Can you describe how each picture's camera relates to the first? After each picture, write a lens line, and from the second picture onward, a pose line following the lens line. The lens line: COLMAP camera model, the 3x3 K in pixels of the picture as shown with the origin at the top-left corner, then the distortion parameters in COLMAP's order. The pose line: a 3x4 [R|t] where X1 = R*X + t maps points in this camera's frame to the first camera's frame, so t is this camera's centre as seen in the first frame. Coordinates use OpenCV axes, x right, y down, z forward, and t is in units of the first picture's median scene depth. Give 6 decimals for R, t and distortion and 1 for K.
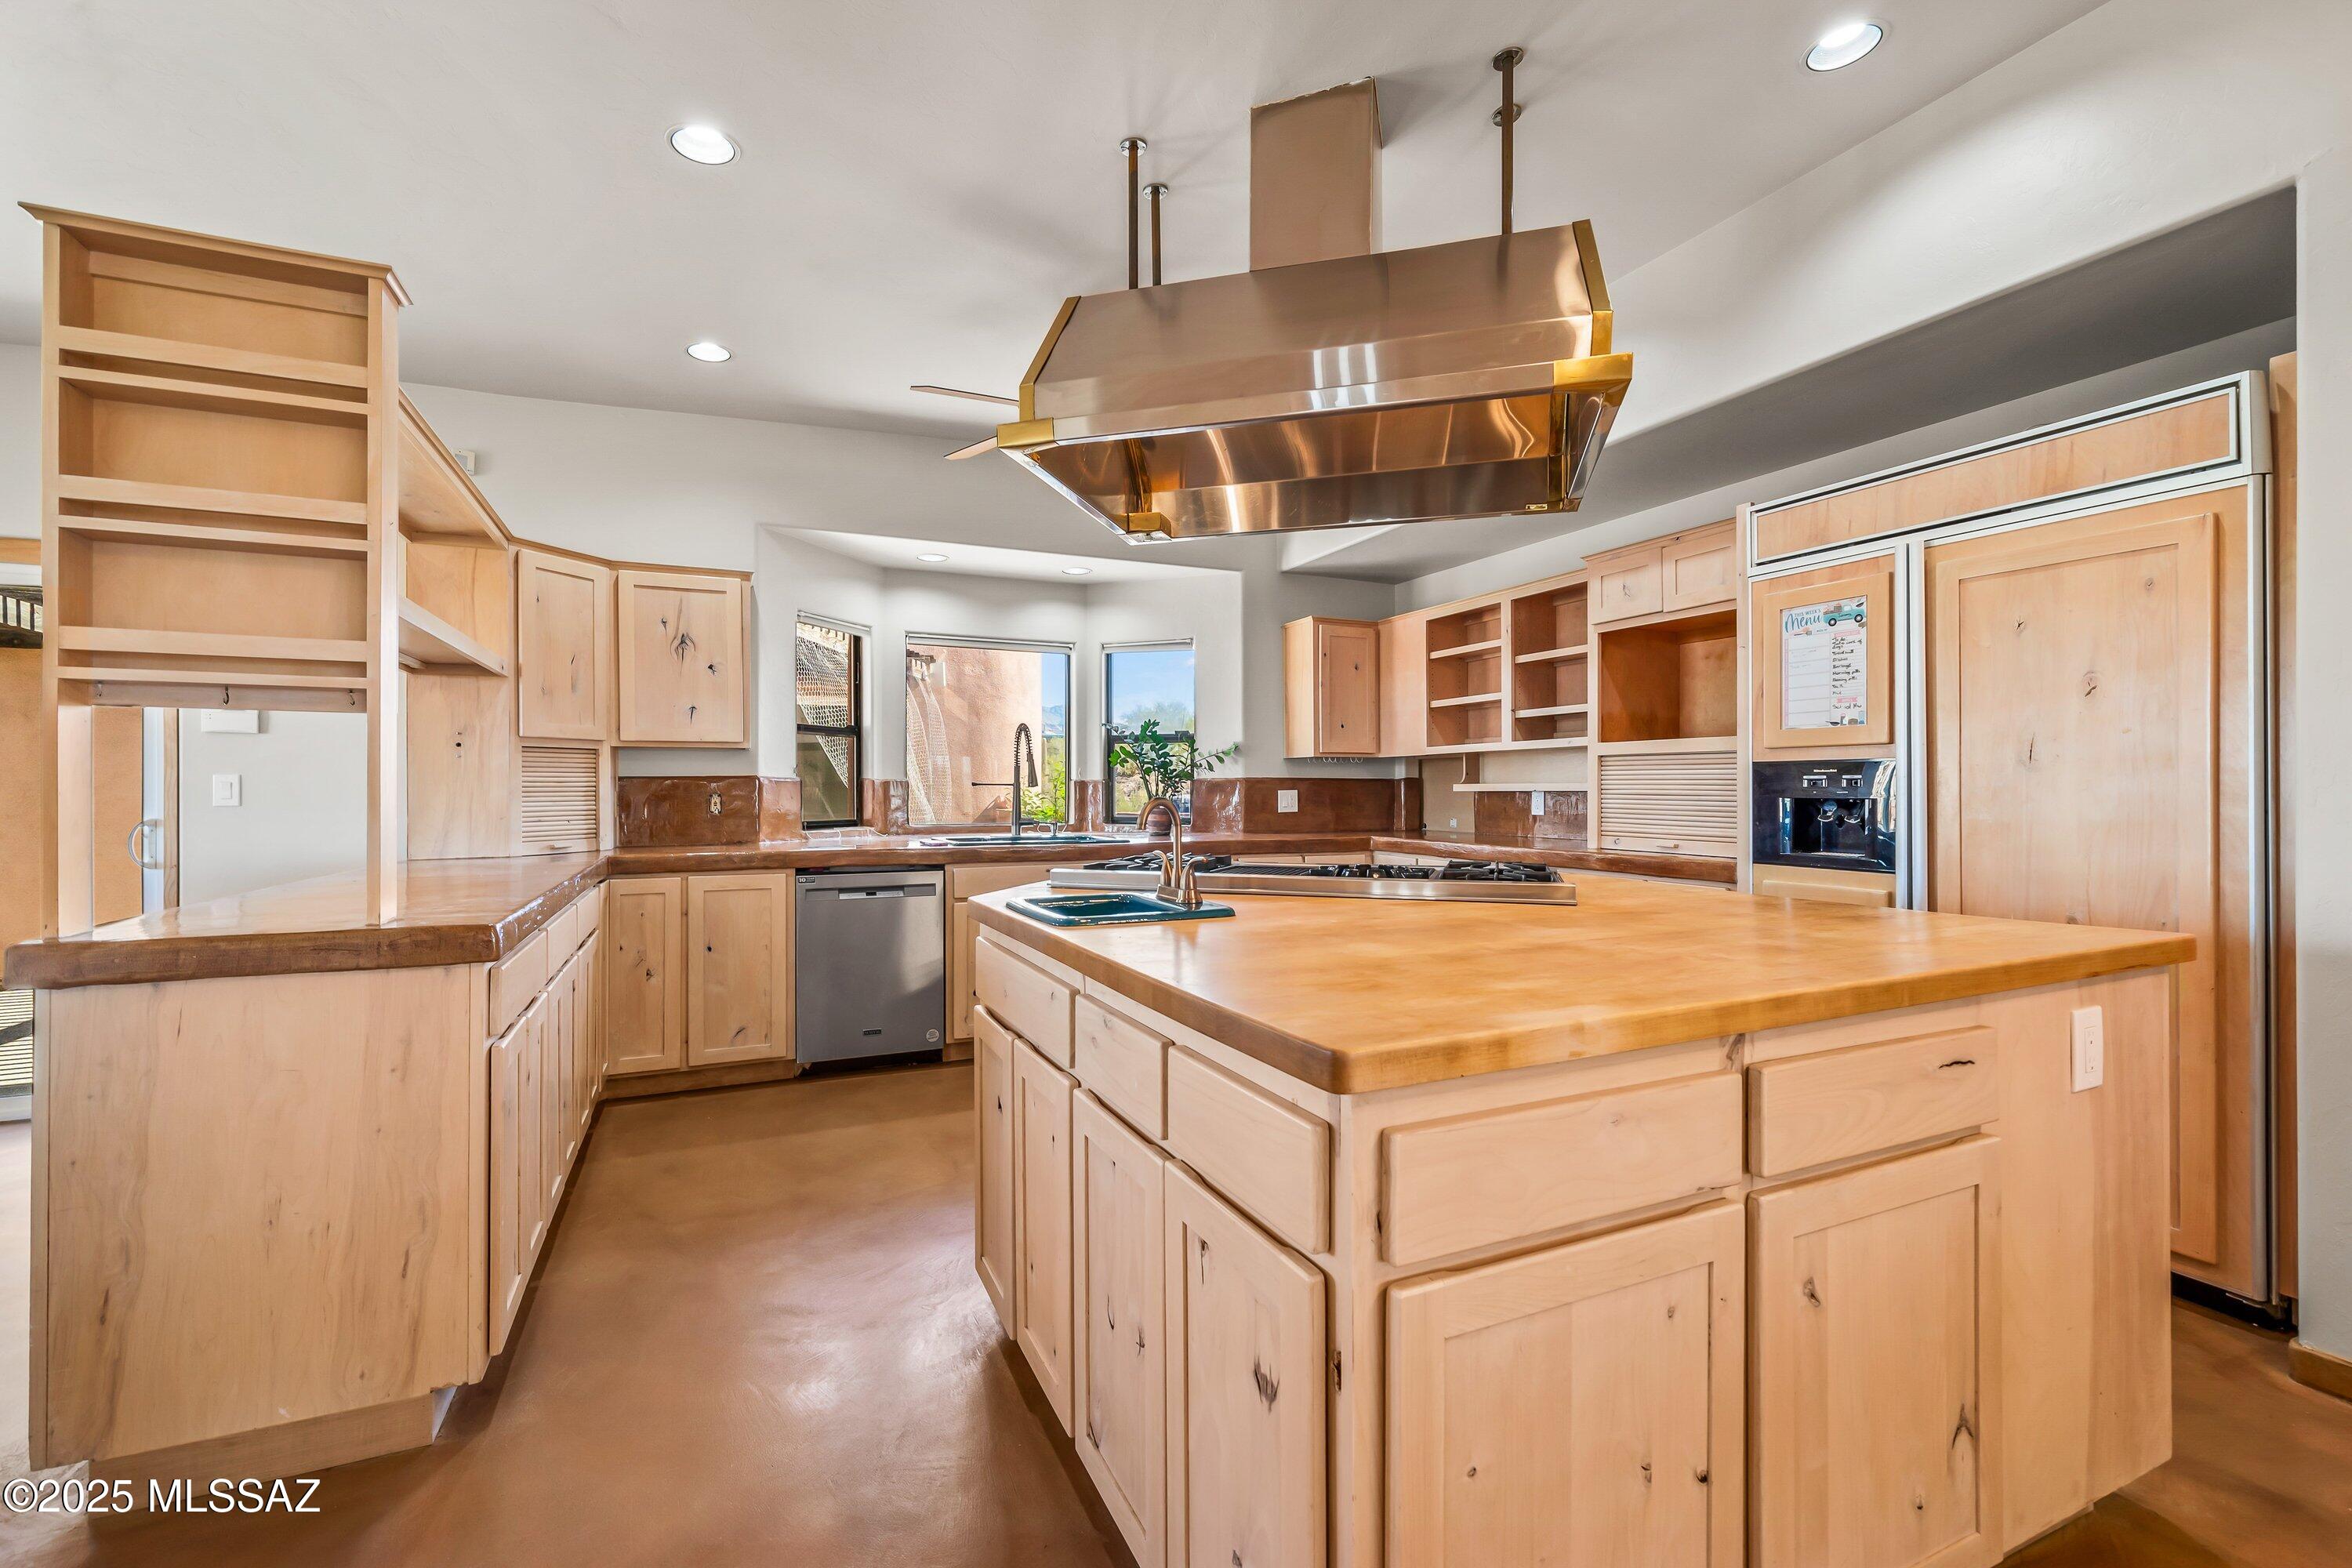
lens RADIAL K [[998.1, 0, 1166.9], [0, 998.1, 788.2], [0, 0, 1]] dist [-0.002032, -0.000099]
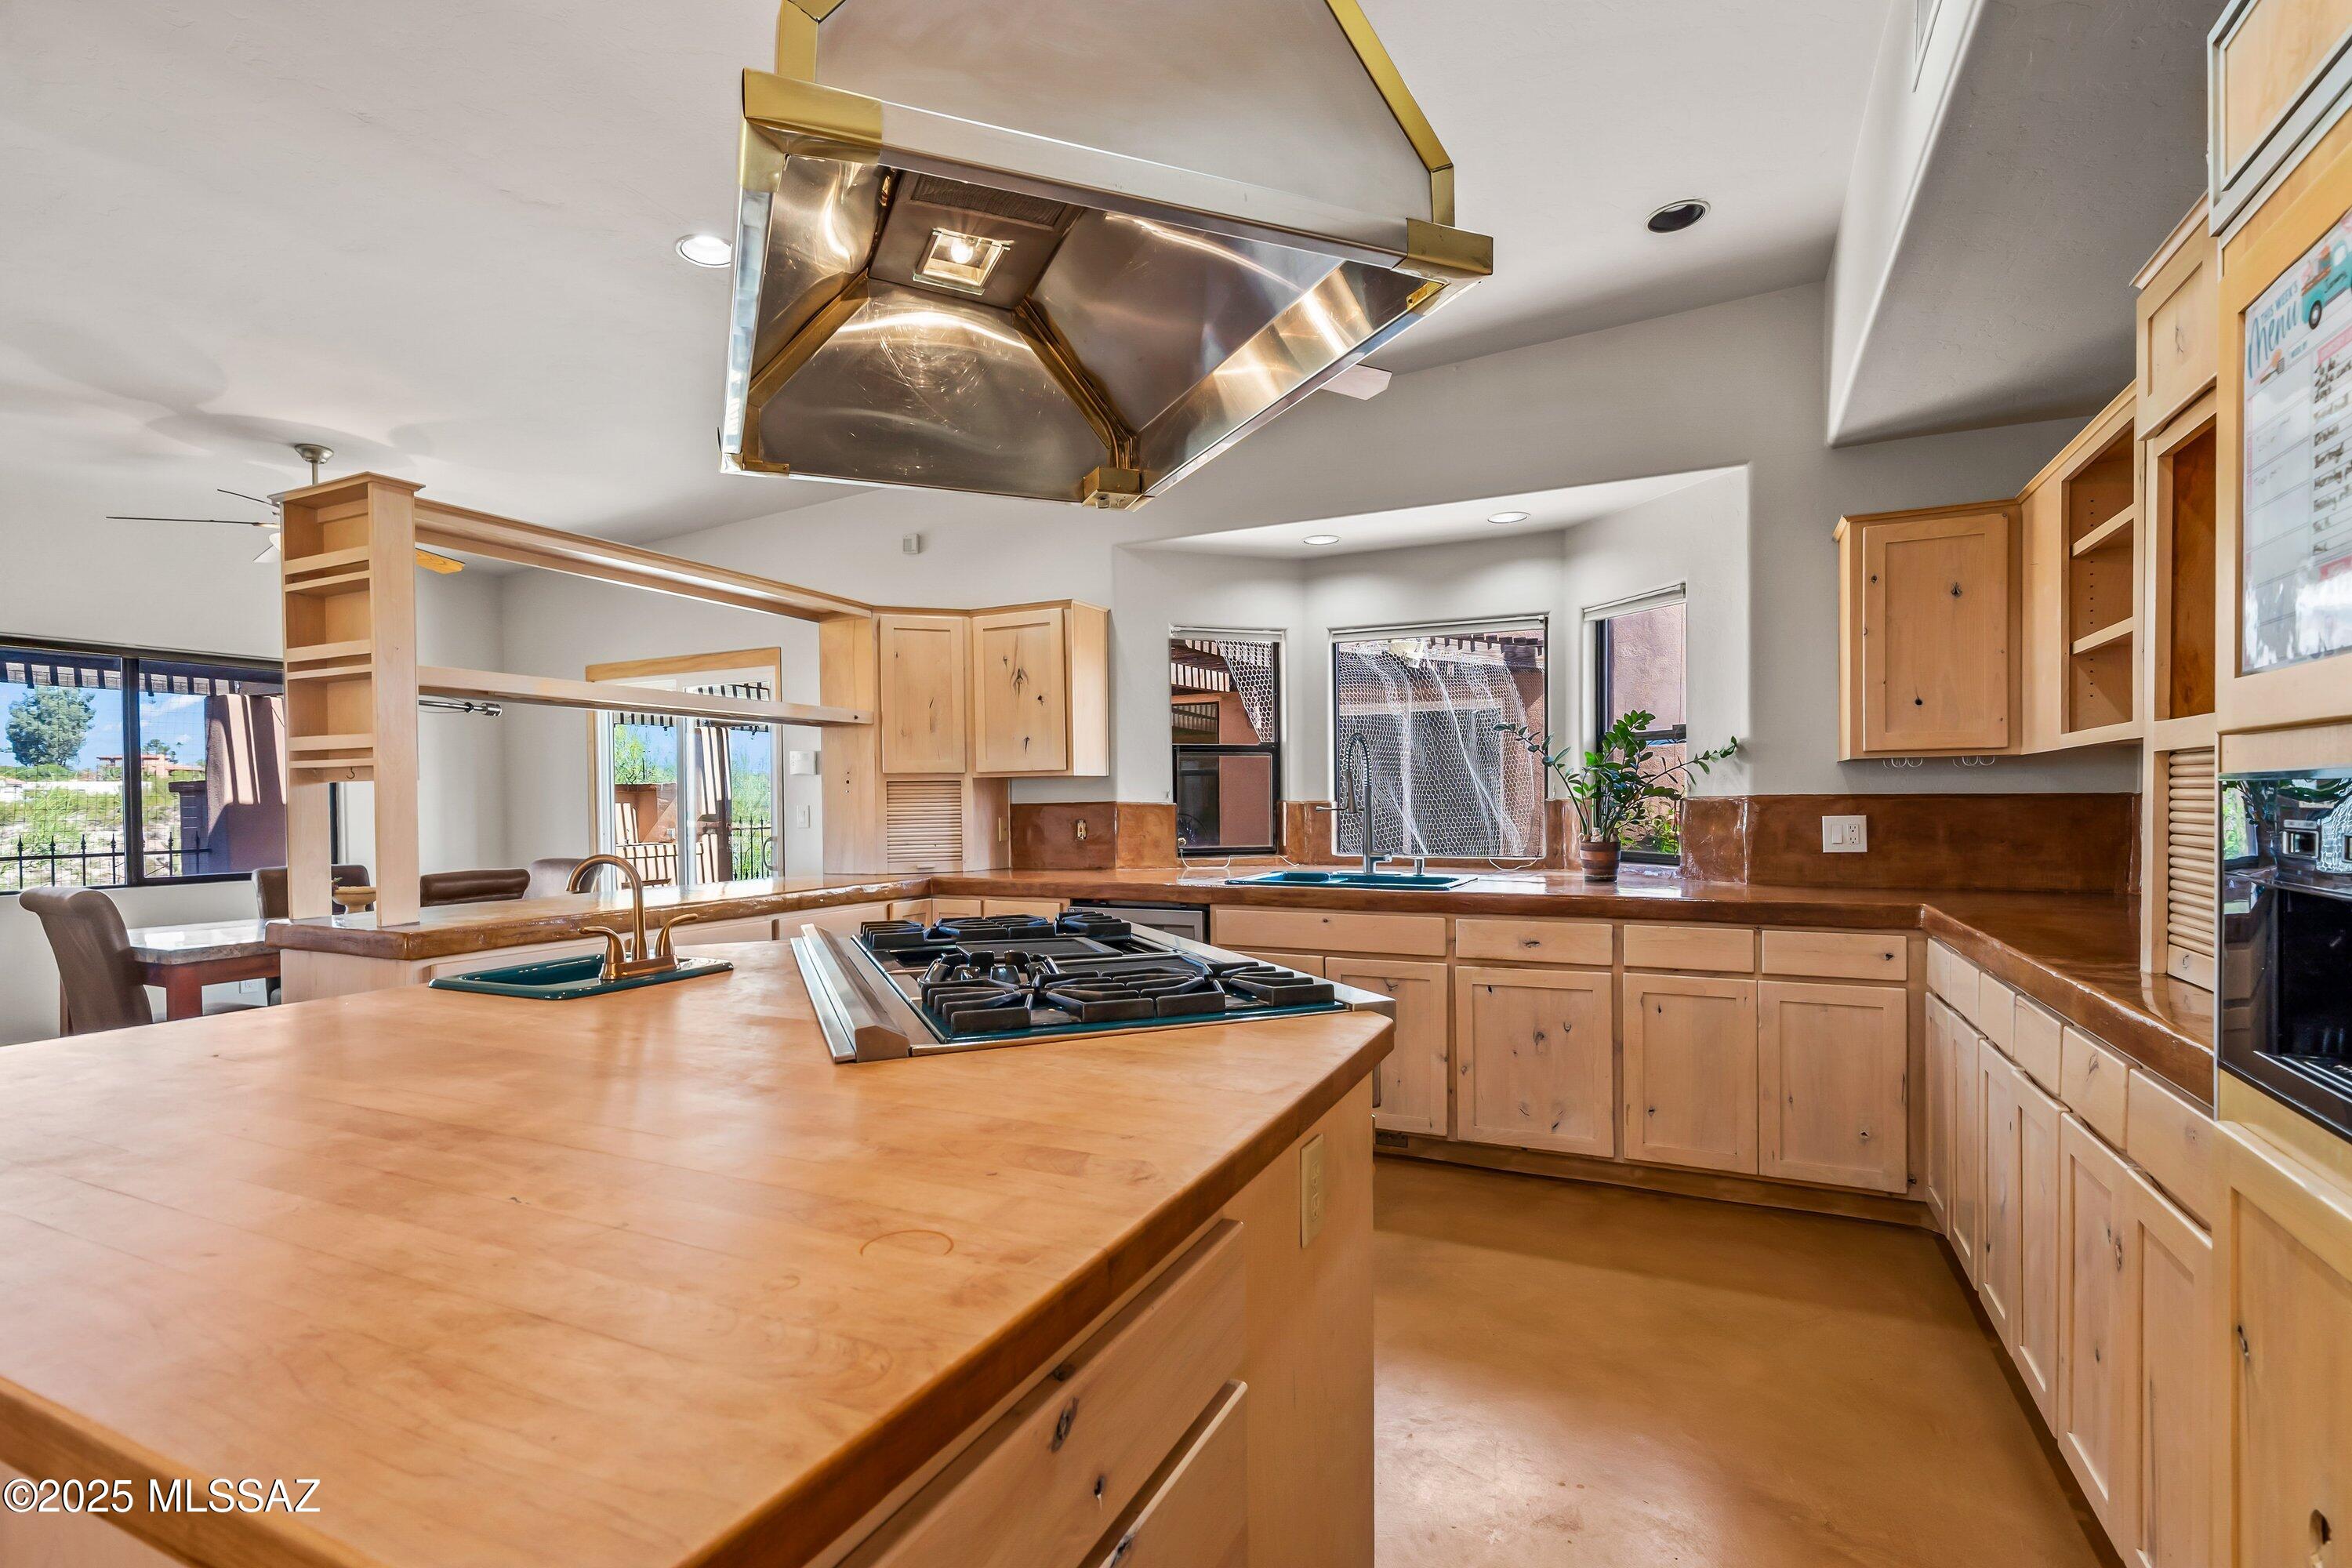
lens RADIAL K [[1103.4, 0, 1178.3], [0, 1103.4, 803.2], [0, 0, 1]] dist [-0.002880, 0.000182]
pose [[0.632035, -0.002543, -0.774936, 0.409037], [0.010586, 0.999930, 0.005353, -0.013760], [0.774868, -0.011587, 0.632017, 0.307350]]
